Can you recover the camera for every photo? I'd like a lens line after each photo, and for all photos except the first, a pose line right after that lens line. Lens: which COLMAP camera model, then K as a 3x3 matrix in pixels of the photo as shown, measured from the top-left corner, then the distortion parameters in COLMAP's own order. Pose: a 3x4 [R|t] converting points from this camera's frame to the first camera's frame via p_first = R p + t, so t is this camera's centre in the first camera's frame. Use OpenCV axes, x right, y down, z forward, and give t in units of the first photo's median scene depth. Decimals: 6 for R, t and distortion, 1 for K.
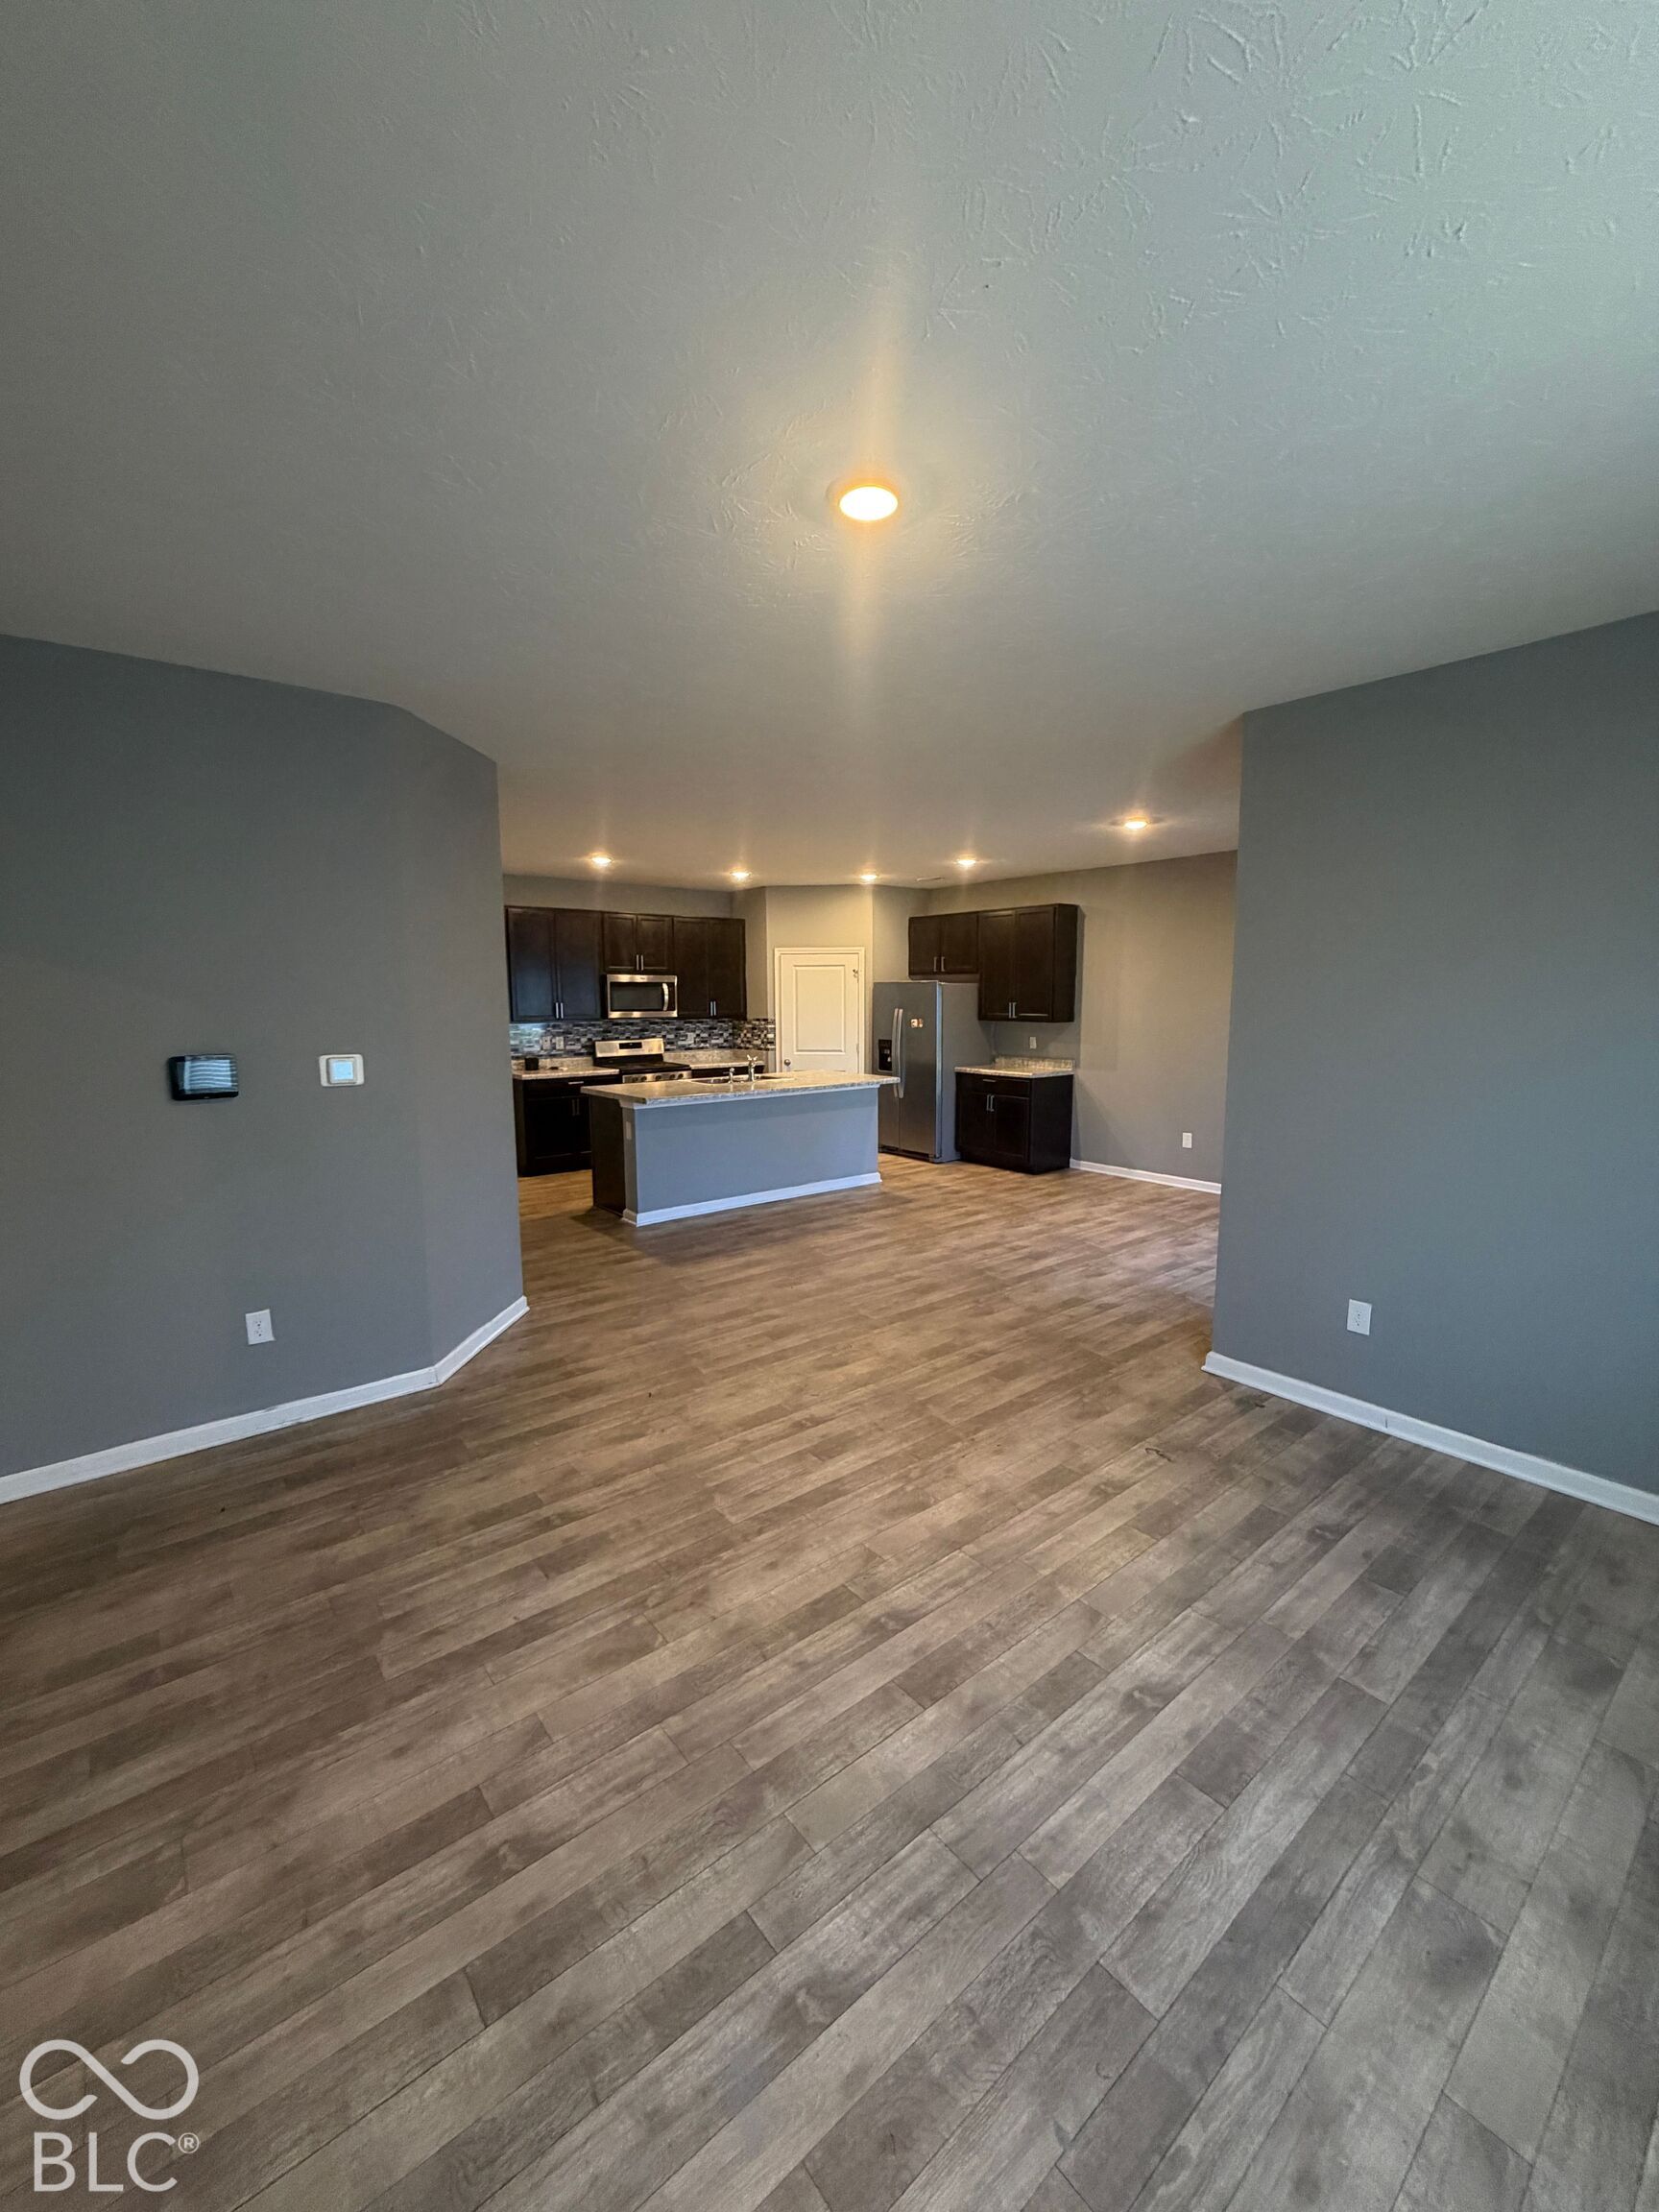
lens RADIAL K [[883.7, 0, 829.5], [0, 883.7, 1106.0], [0, 0, 1]] dist [0.000178, -0.000009]
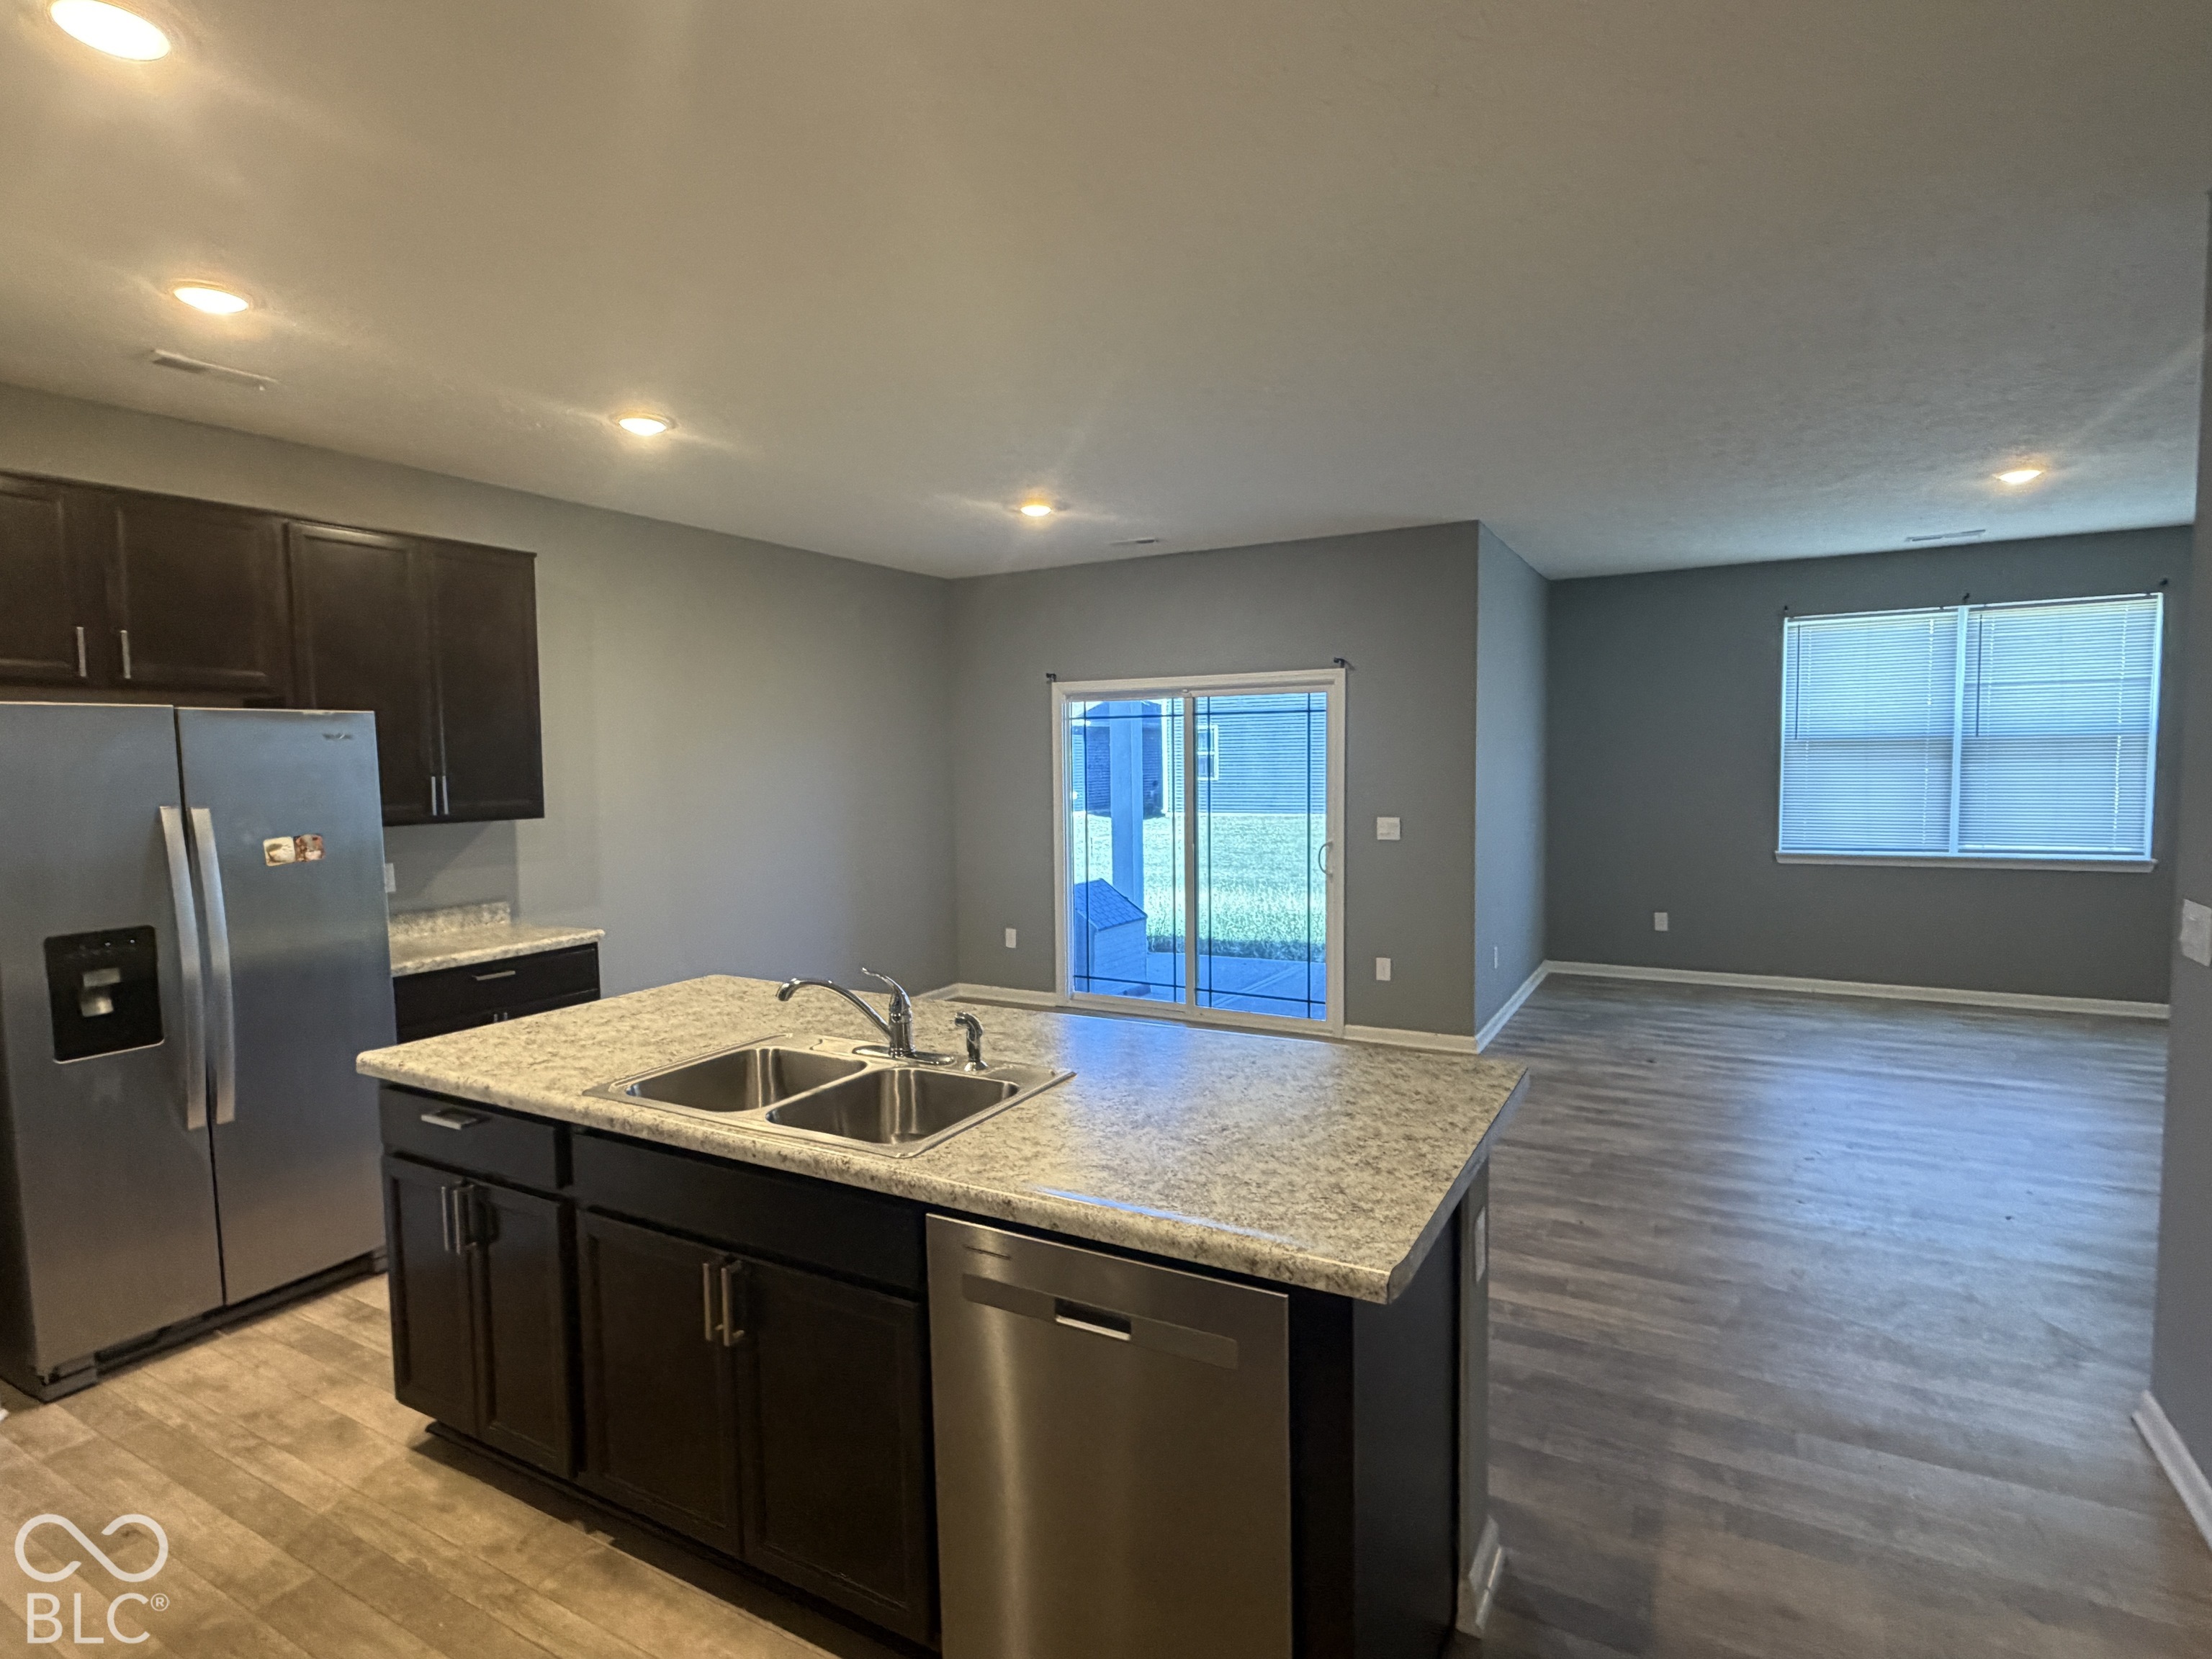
lens RADIAL K [[1116.0, 0, 1106.0], [0, 1116.0, 829.5], [0, 0, 1]] dist [-0.002914, -0.000784]
pose [[-0.356766, -0.047888, 0.932966, -1.132888], [0.138092, 0.985011, 0.103366, -0.323052], [-0.923931, 0.165712, -0.344806, 2.782326]]
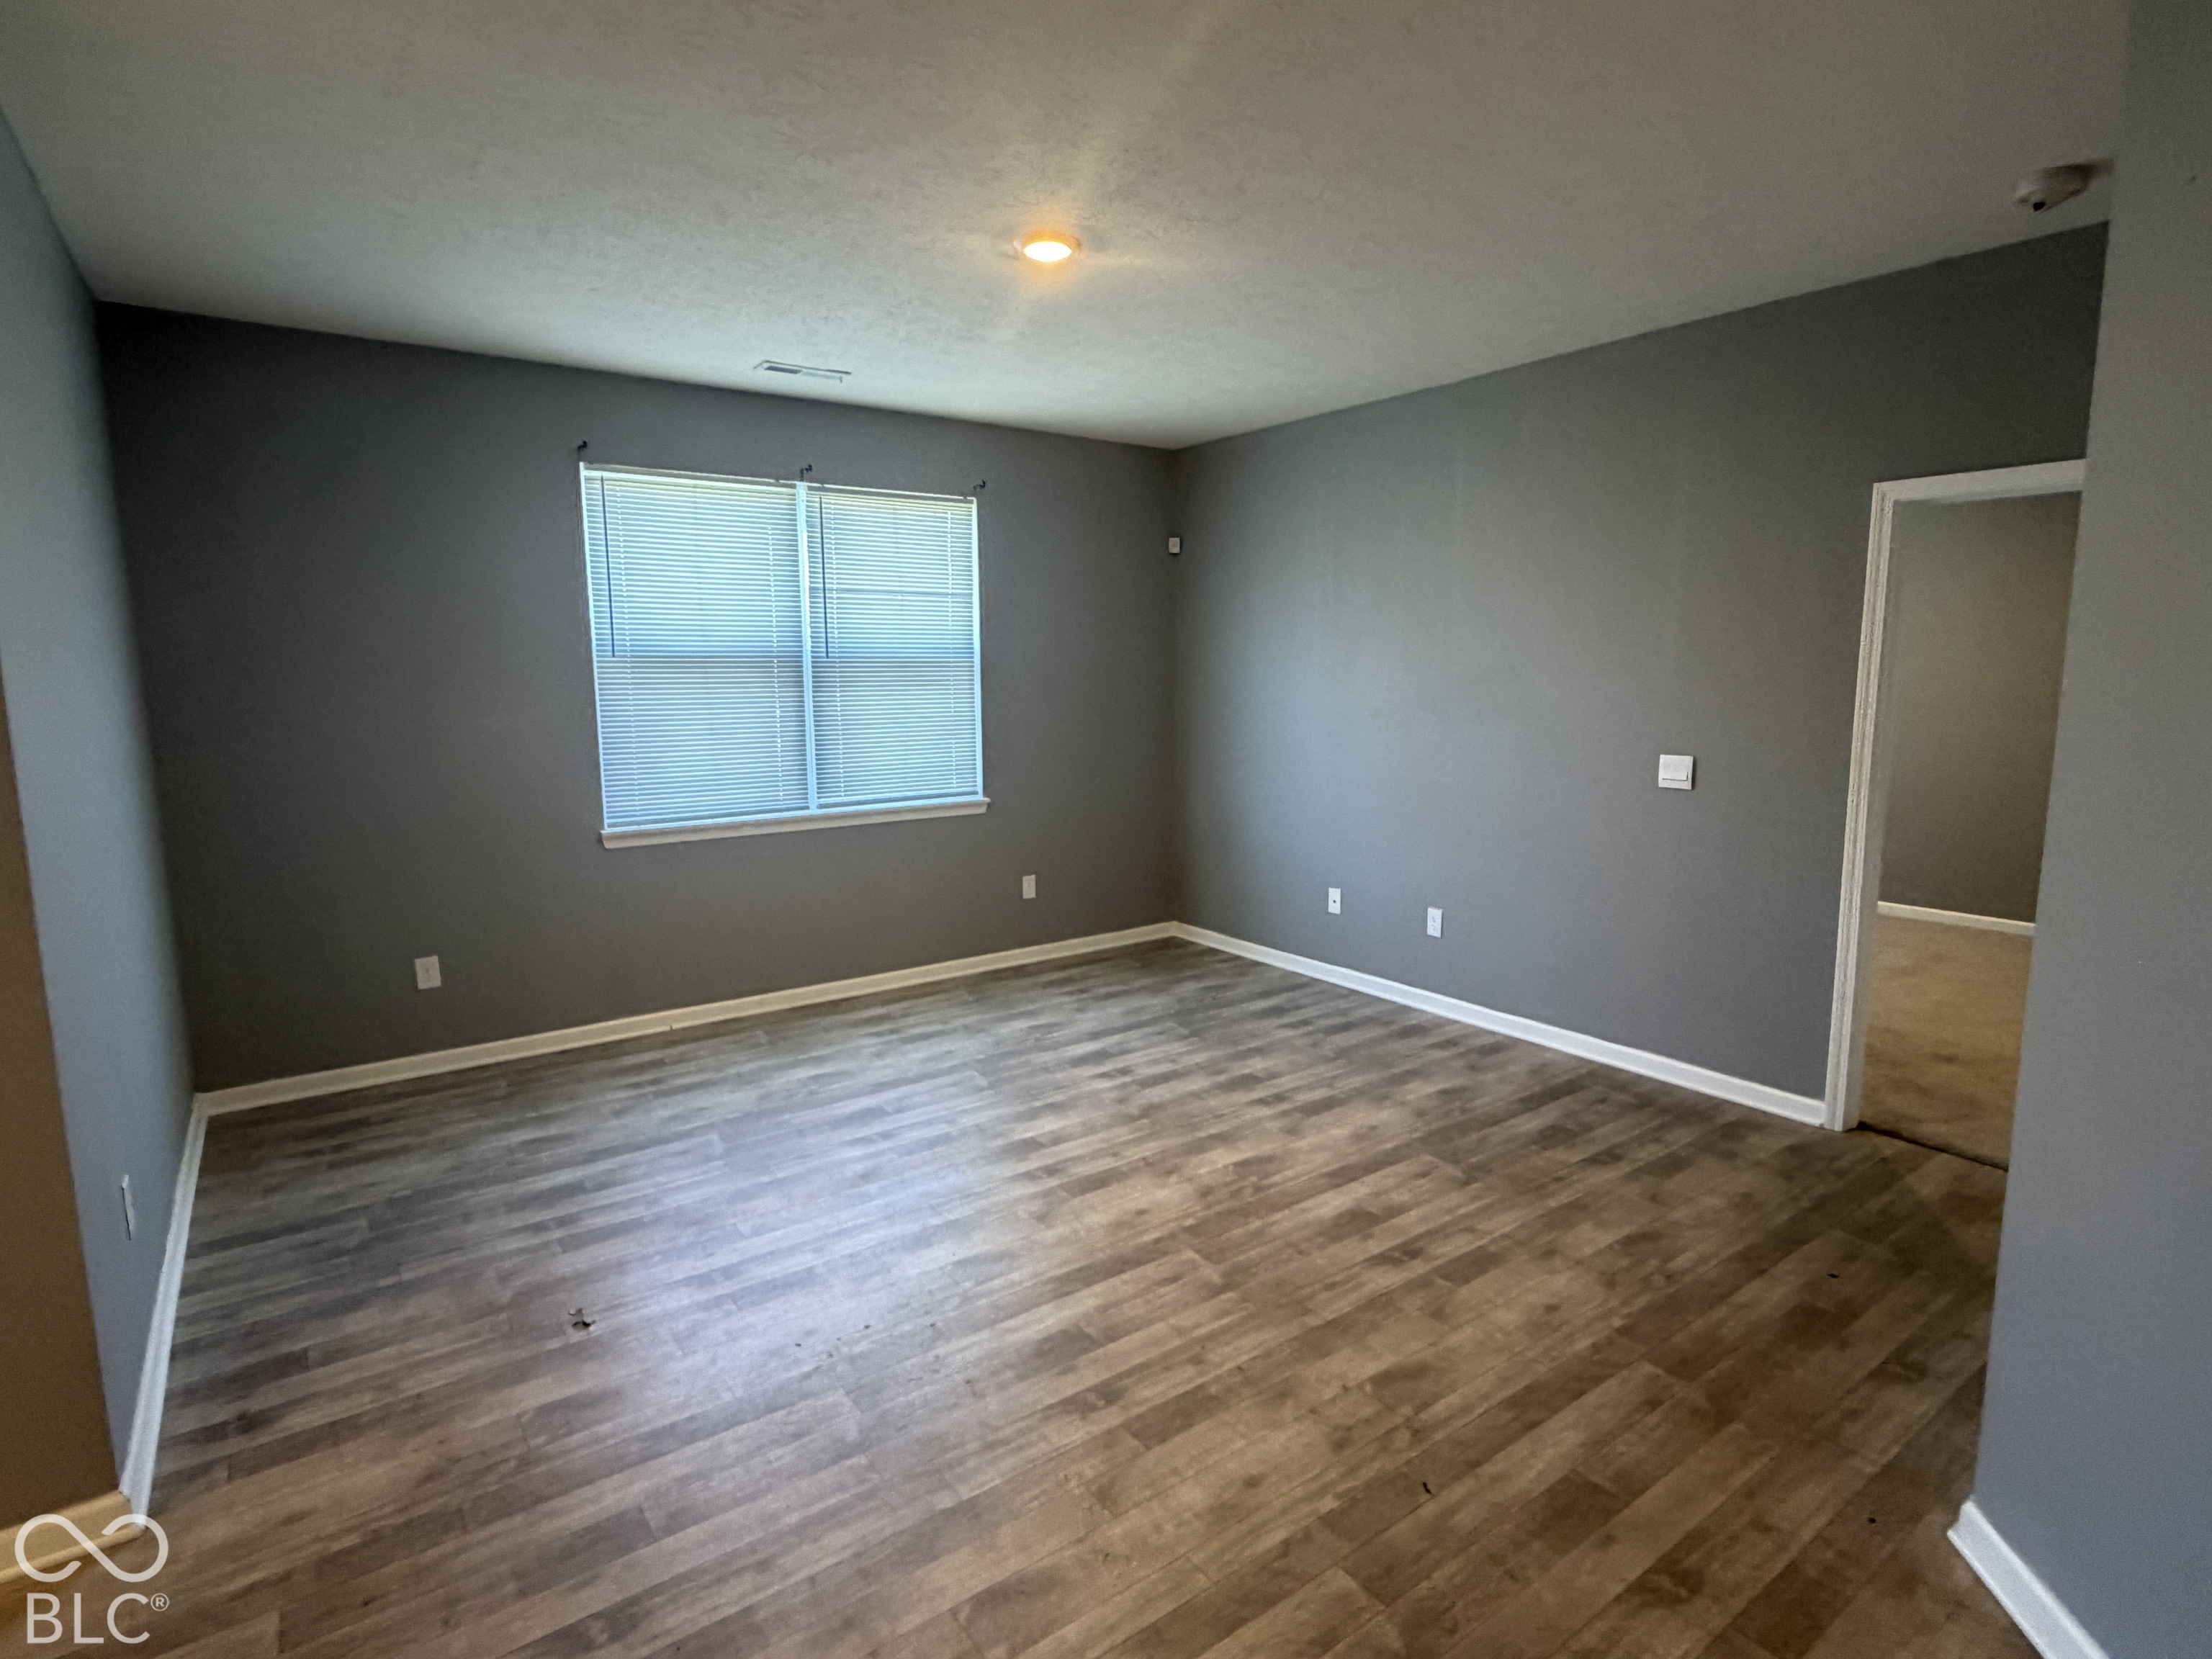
lens RADIAL K [[1116.0, 0, 1106.0], [0, 1116.0, 829.5], [0, 0, 1]] dist [-0.002914, -0.000784]
pose [[-0.998255, 0.001542, 0.059032, -0.094406], [0.017326, 0.963313, 0.267820, -0.223164], [-0.056453, 0.268376, -0.961659, 1.996655]]
